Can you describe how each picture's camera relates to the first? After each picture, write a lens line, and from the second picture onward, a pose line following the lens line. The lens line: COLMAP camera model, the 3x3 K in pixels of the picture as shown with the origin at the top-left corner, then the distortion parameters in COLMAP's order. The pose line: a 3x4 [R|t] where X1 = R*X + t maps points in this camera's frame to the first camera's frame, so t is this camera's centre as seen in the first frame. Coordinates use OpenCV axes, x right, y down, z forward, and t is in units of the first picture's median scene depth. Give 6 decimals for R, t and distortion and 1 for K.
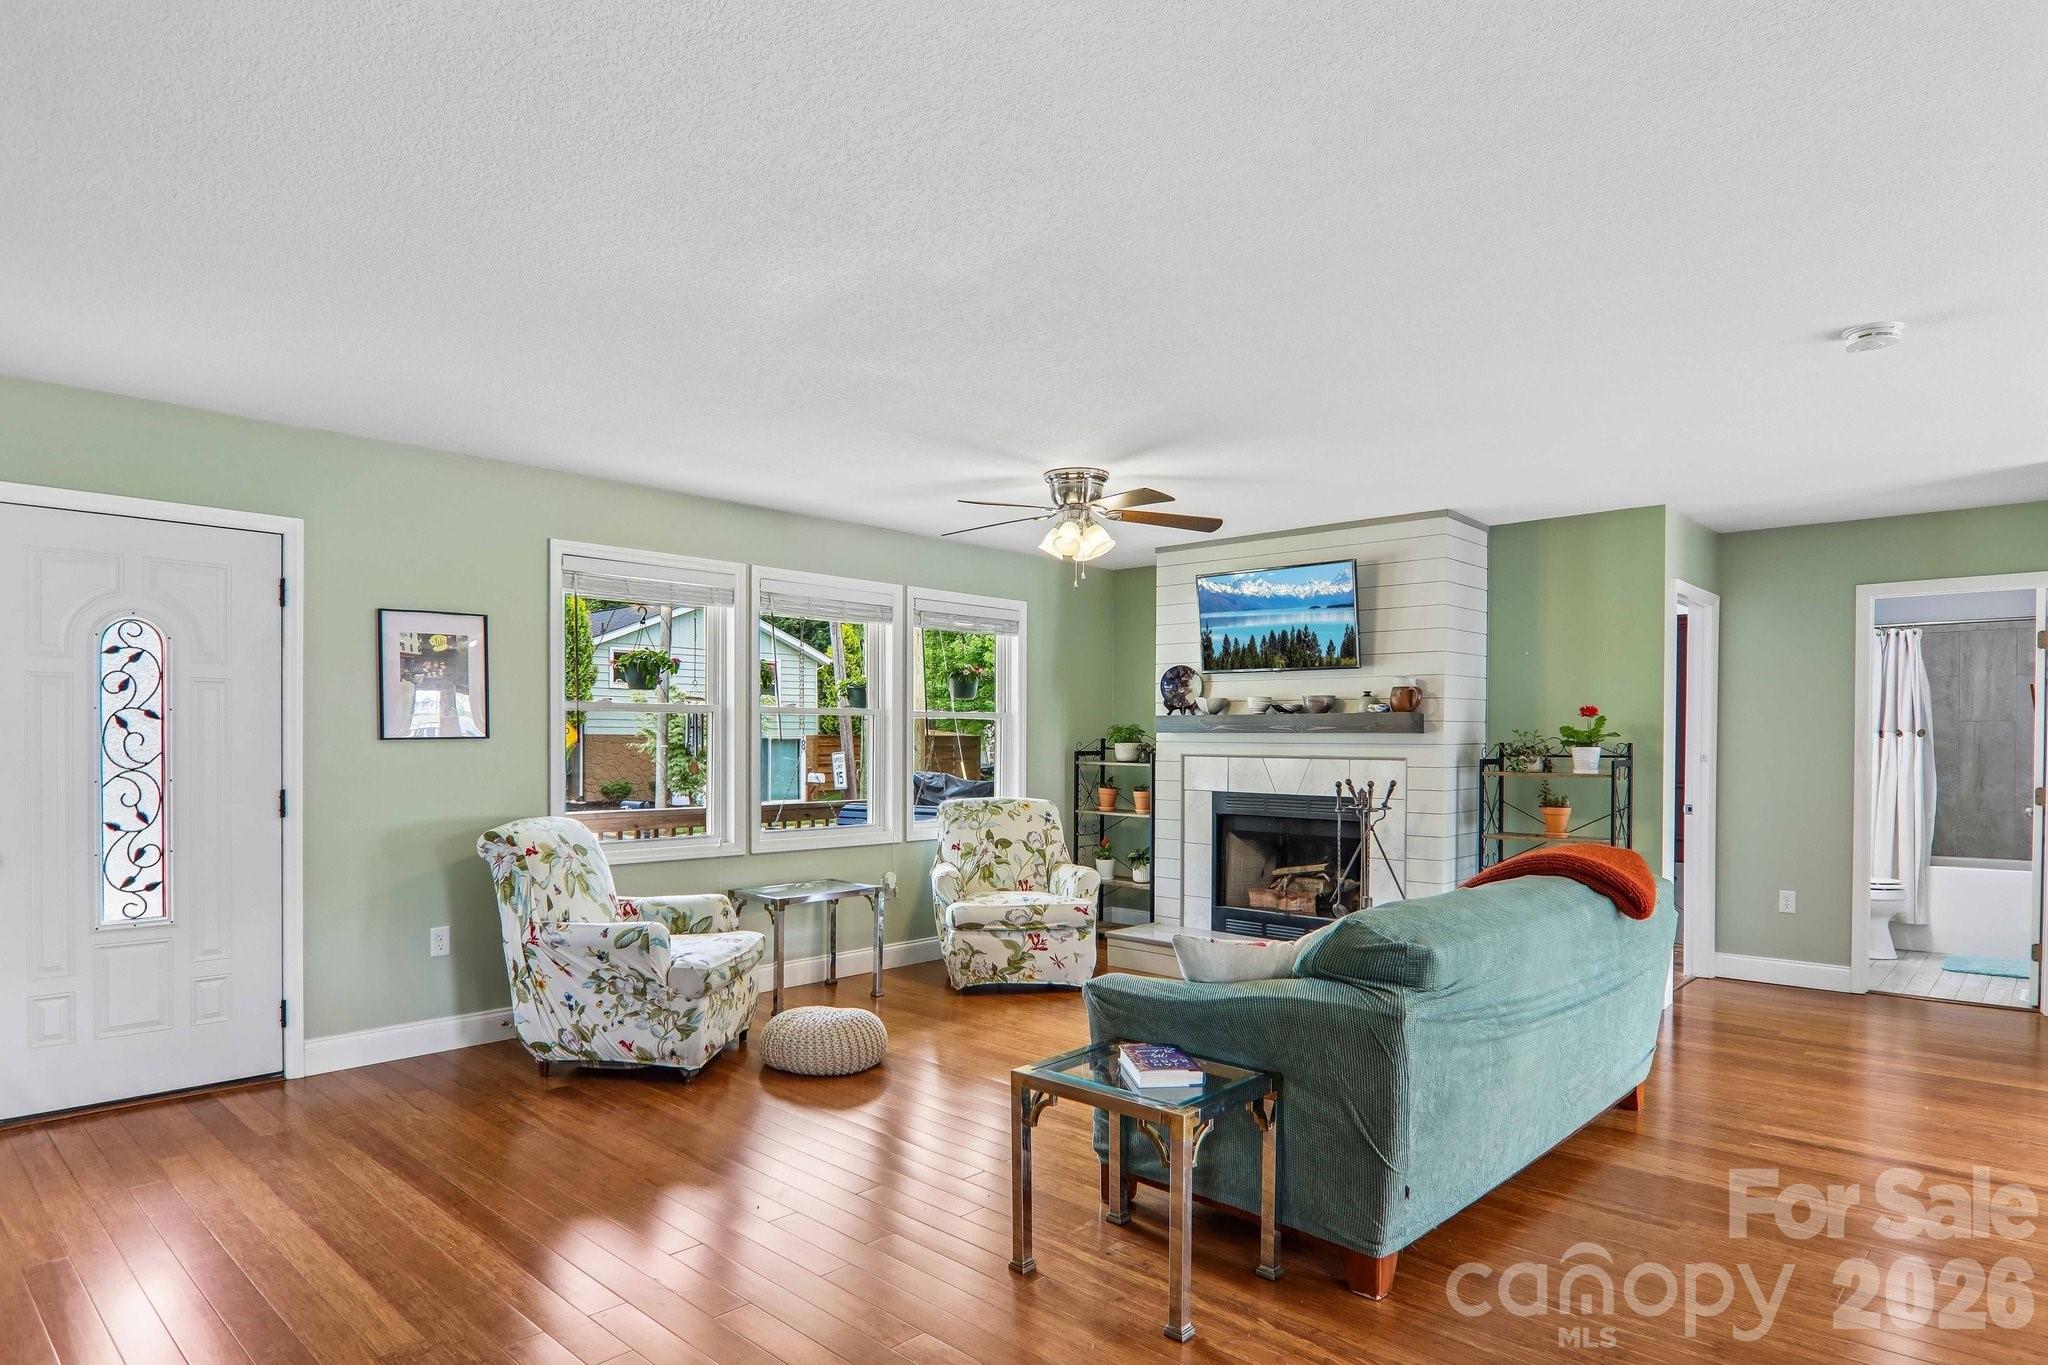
lens RADIAL K [[1163.3, 0, 1048.9], [0, 1163.3, 745.8], [0, 0, 1]] dist [0.001116, -0.016722]
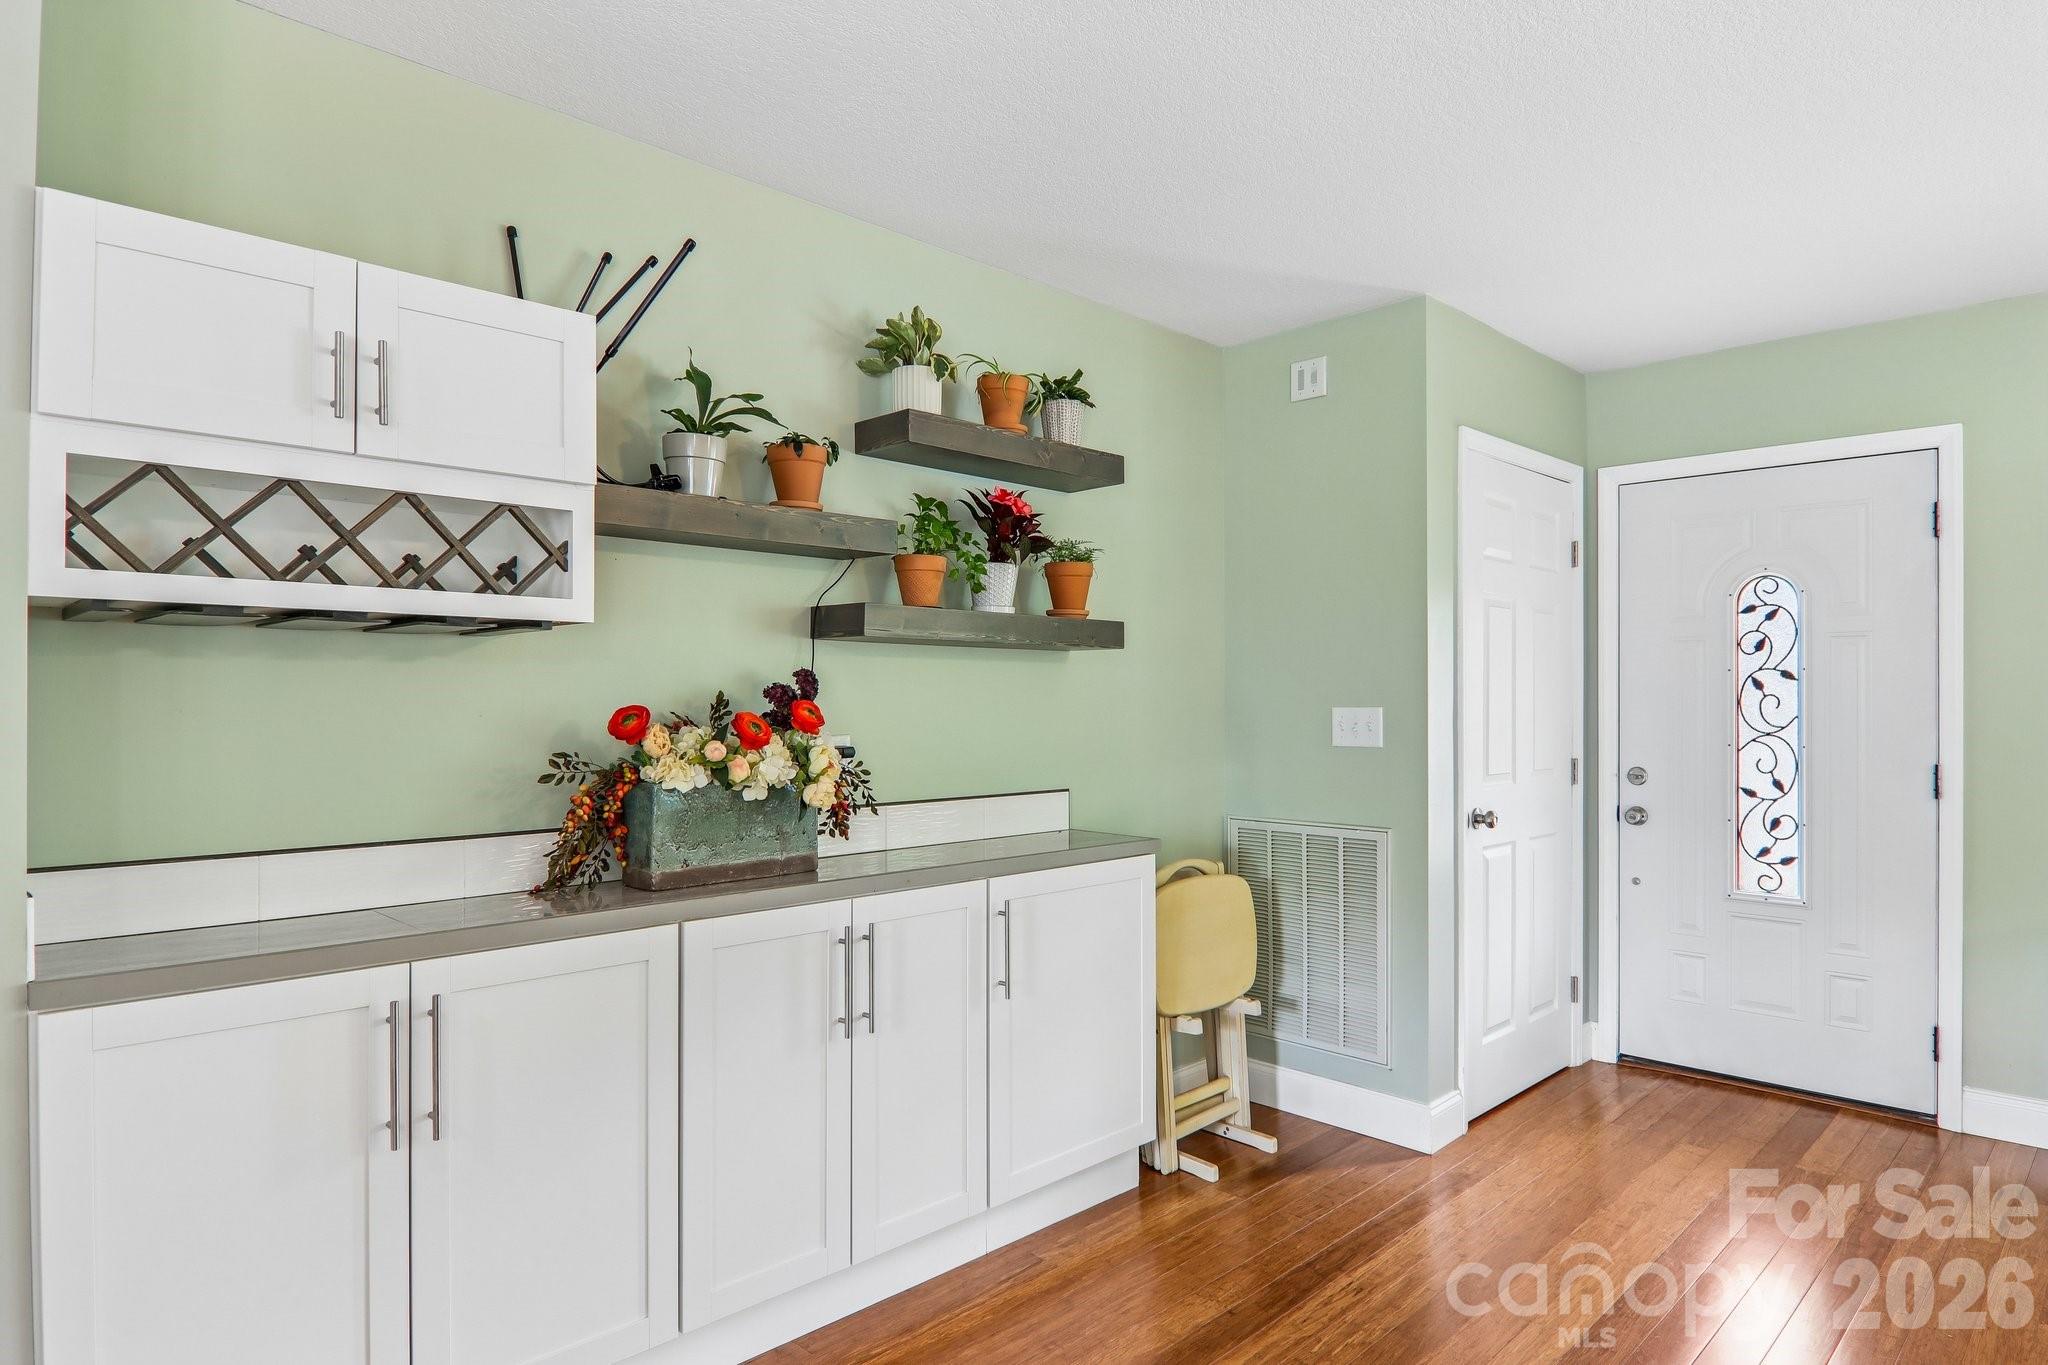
lens RADIAL K [[1163.3, 0, 988.8], [0, 1163.3, 686.6], [0, 0, 1]] dist [0.001116, -0.016722]
pose [[-0.068901, -0.013490, -0.997532, 0.137544], [-0.007668, 0.999886, -0.012993, -0.000630], [0.997594, 0.006754, -0.068997, 0.298837]]
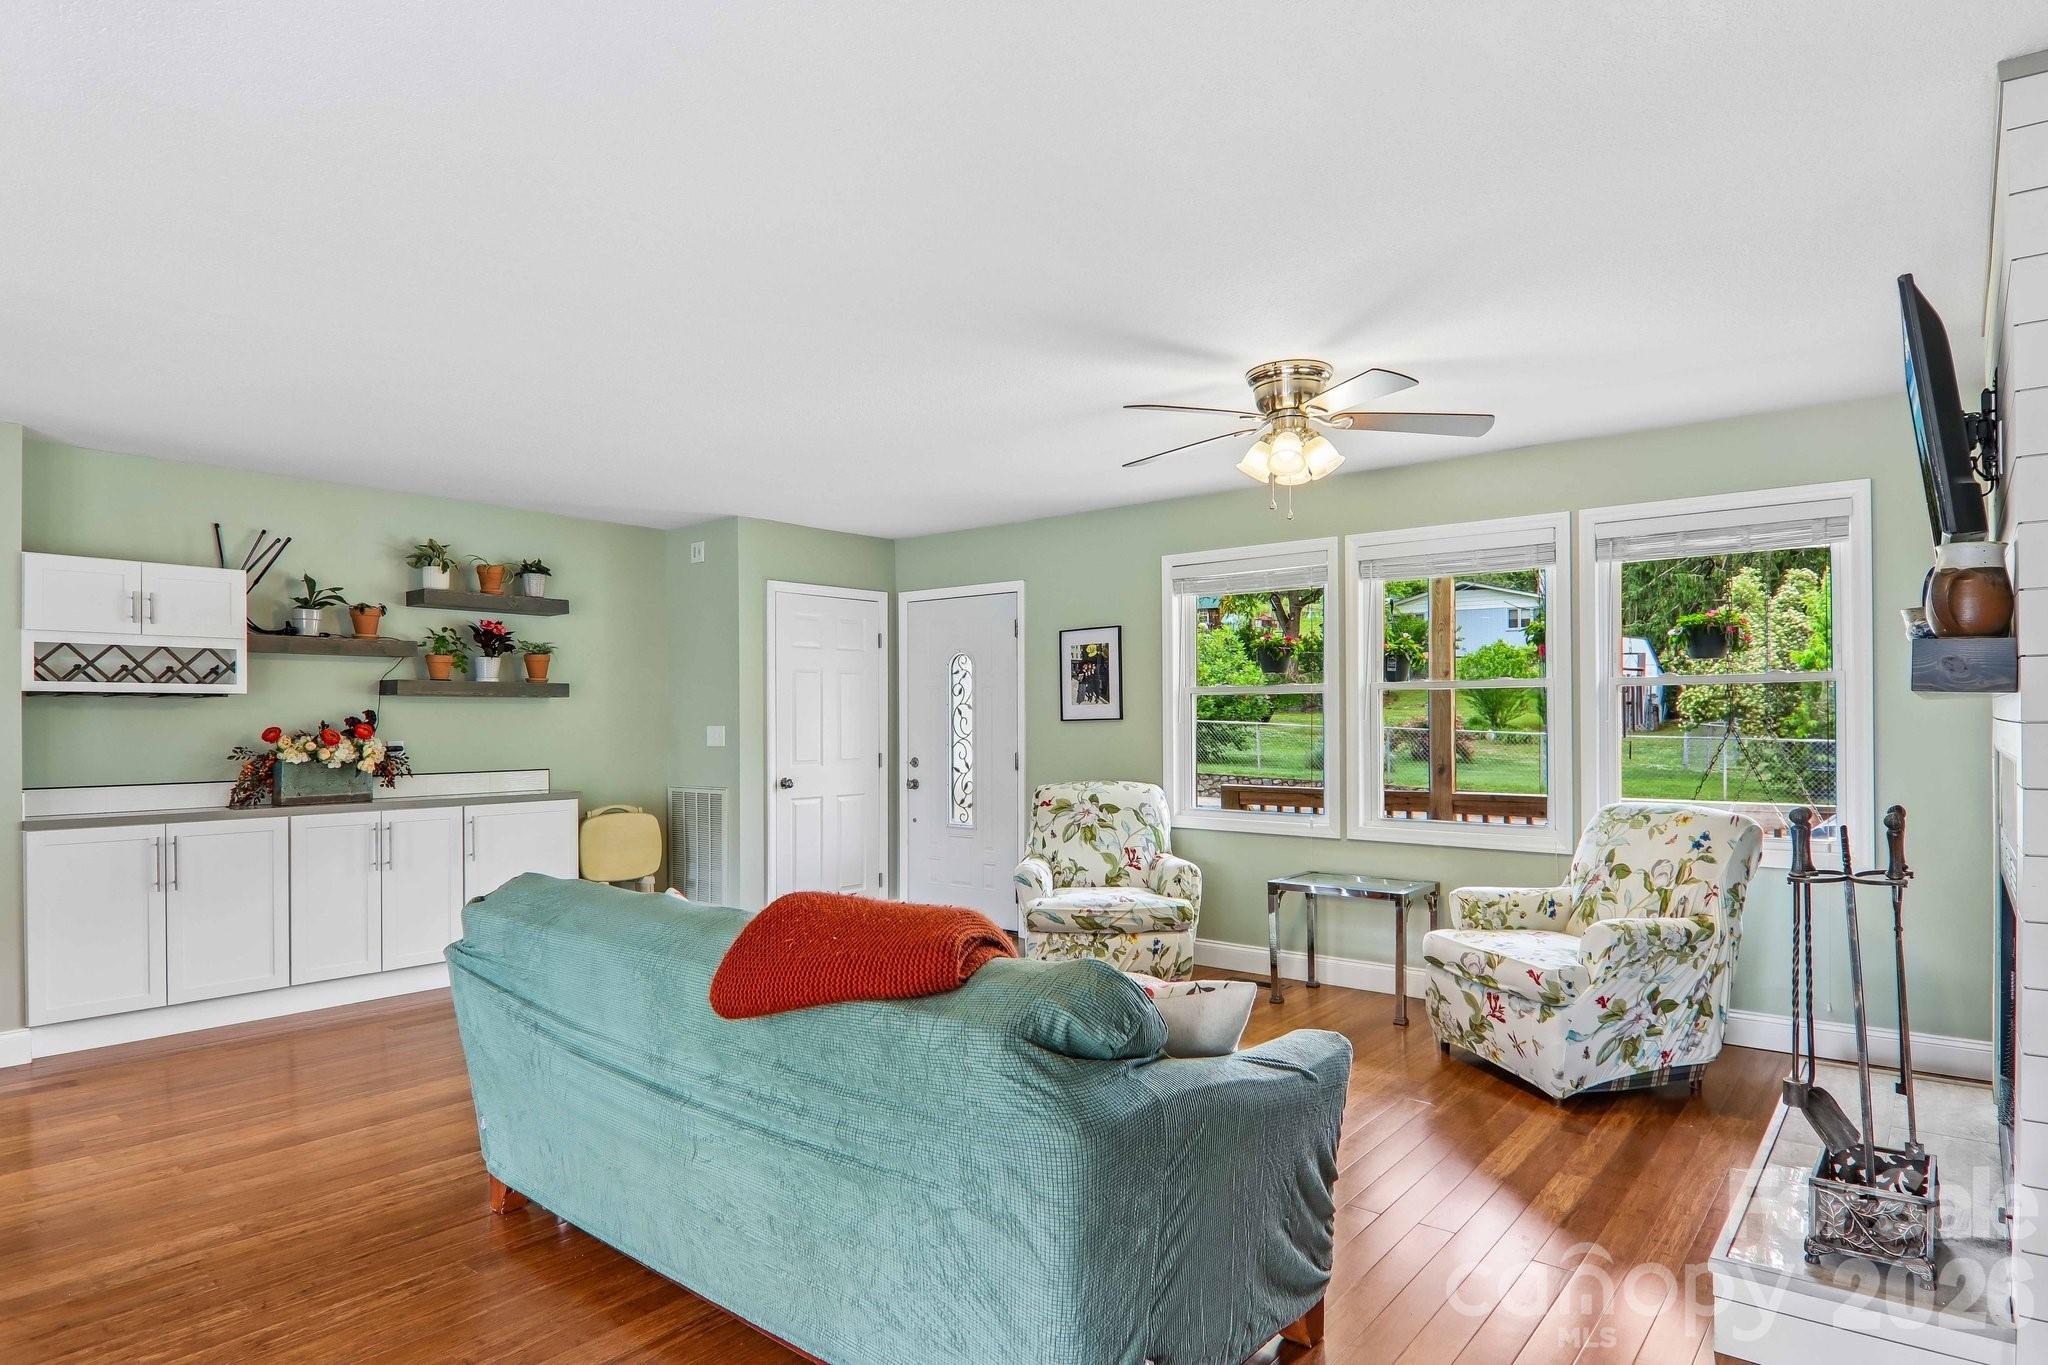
lens RADIAL K [[1163.3, 0, 1014.3], [0, 1163.3, 713.6], [0, 0, 1]] dist [0.001116, -0.016722]
pose [[0.040143, -0.009423, -0.999150, 0.694340], [-0.000549, 0.999955, -0.009453, -0.000716], [0.999194, 0.000928, 0.040136, 0.699922]]
